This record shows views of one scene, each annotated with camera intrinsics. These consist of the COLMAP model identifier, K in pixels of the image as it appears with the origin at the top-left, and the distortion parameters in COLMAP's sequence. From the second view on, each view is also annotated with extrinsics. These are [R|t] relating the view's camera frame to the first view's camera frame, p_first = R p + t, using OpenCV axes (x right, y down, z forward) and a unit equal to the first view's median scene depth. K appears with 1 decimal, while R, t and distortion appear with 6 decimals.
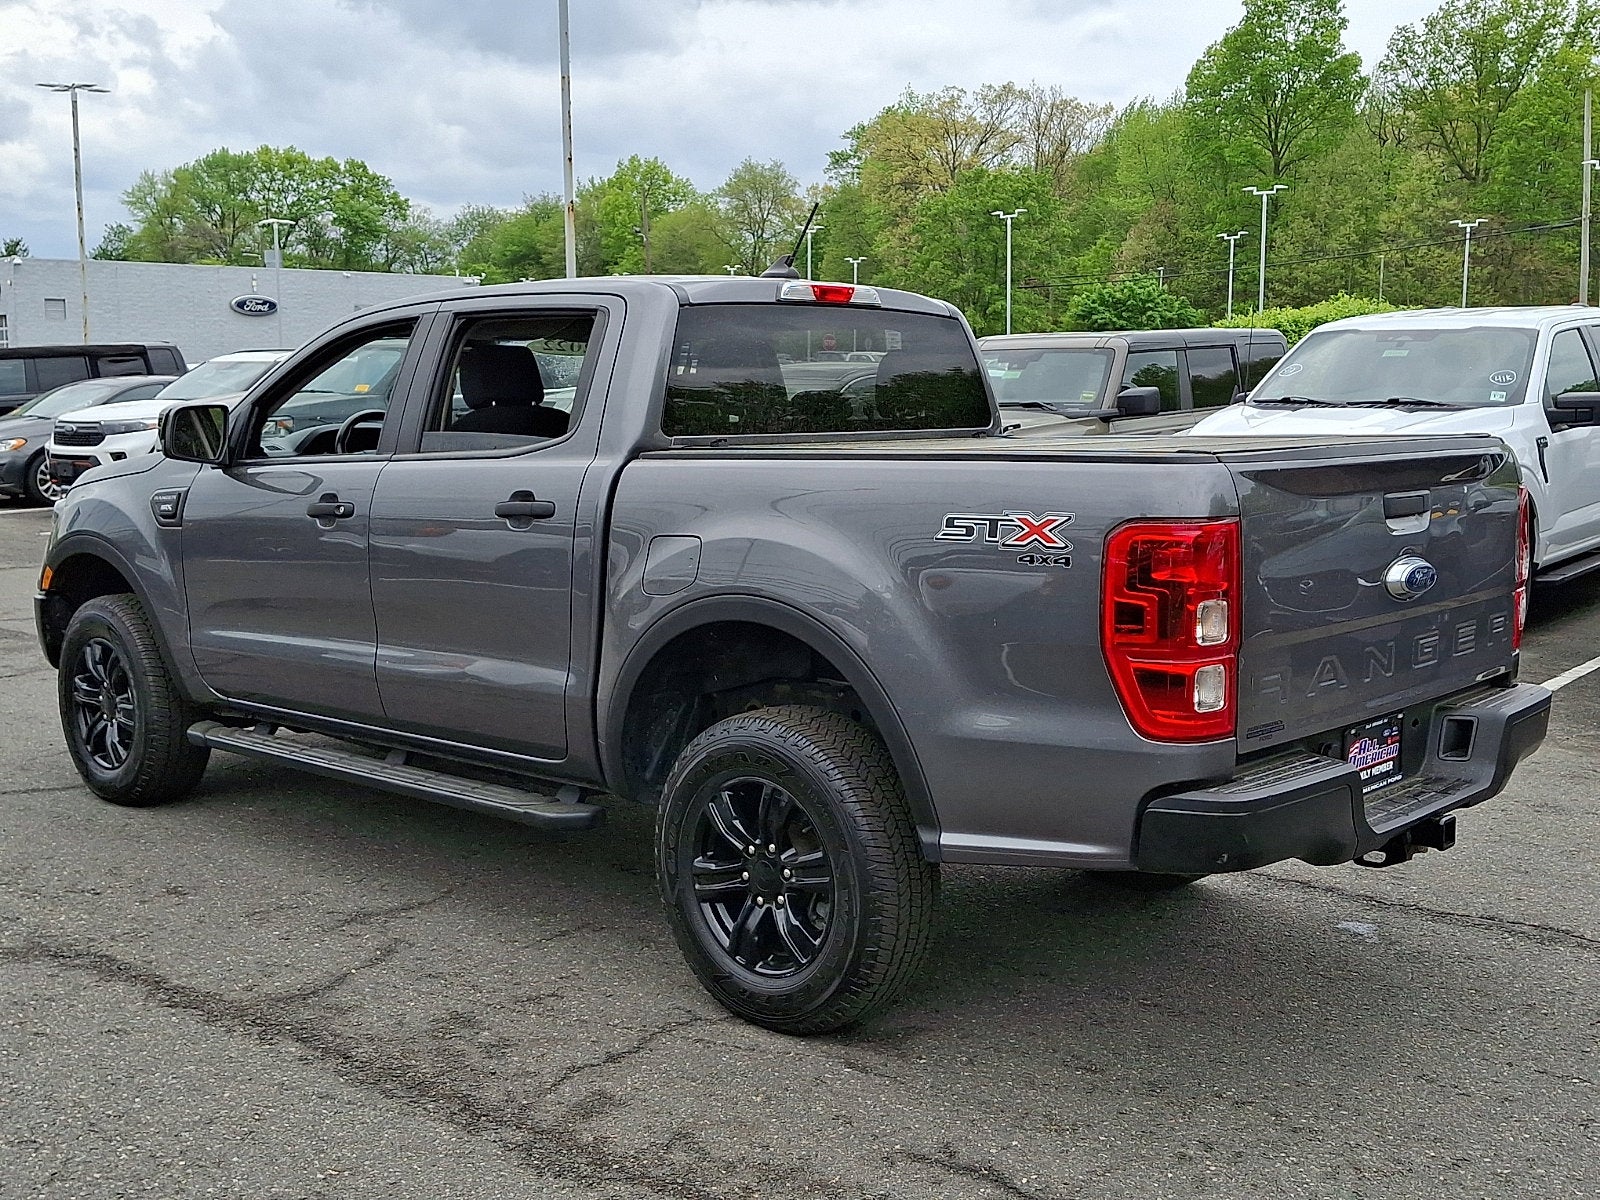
lens RADIAL K [[1721.6, 0, 801.3], [0, 1721.6, 605.1], [0, 0, 1]] dist [0.186984, -0.447522]
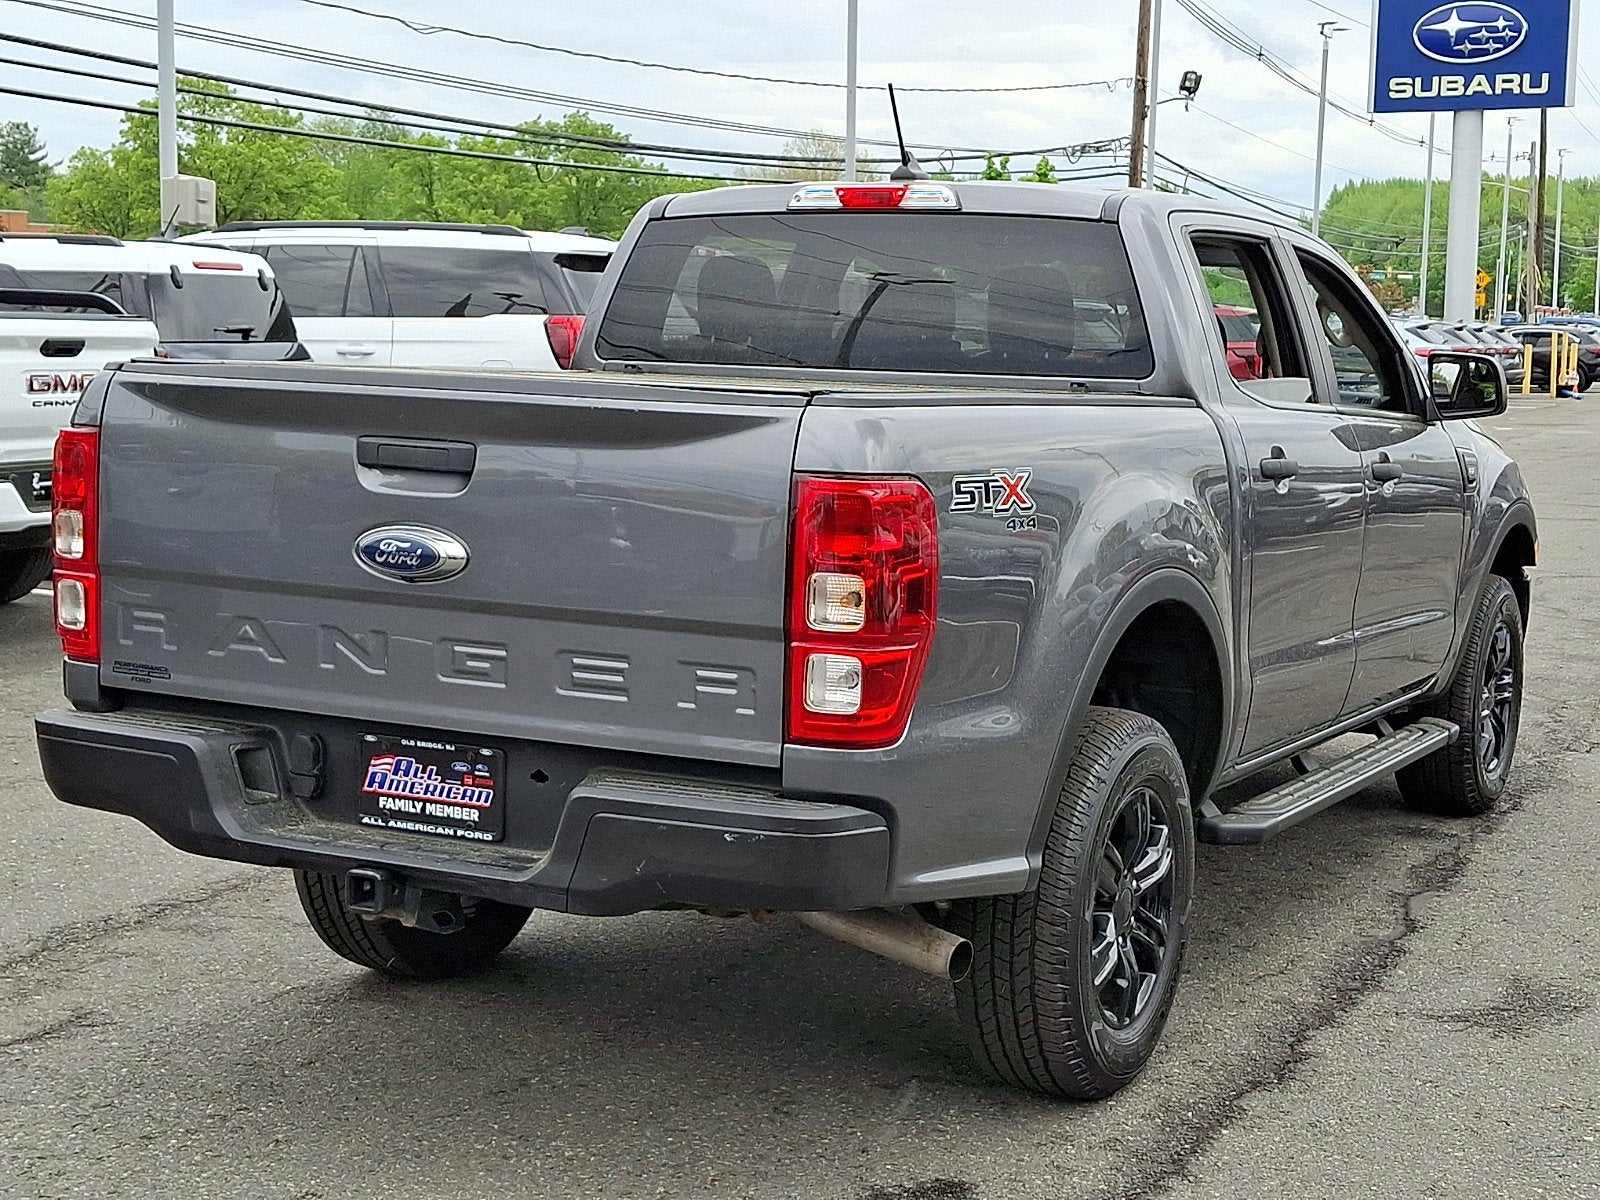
lens RADIAL K [[2388.4, 0, 806.2], [0, 2388.4, 603.5], [0, 0, 1]] dist [0.274836, -0.851361]
pose [[0.251813, 0.120373, -0.960261, 0.514300], [-0.149205, 0.985200, 0.084373, -0.039698], [0.956205, 0.122029, 0.266047, 0.328122]]
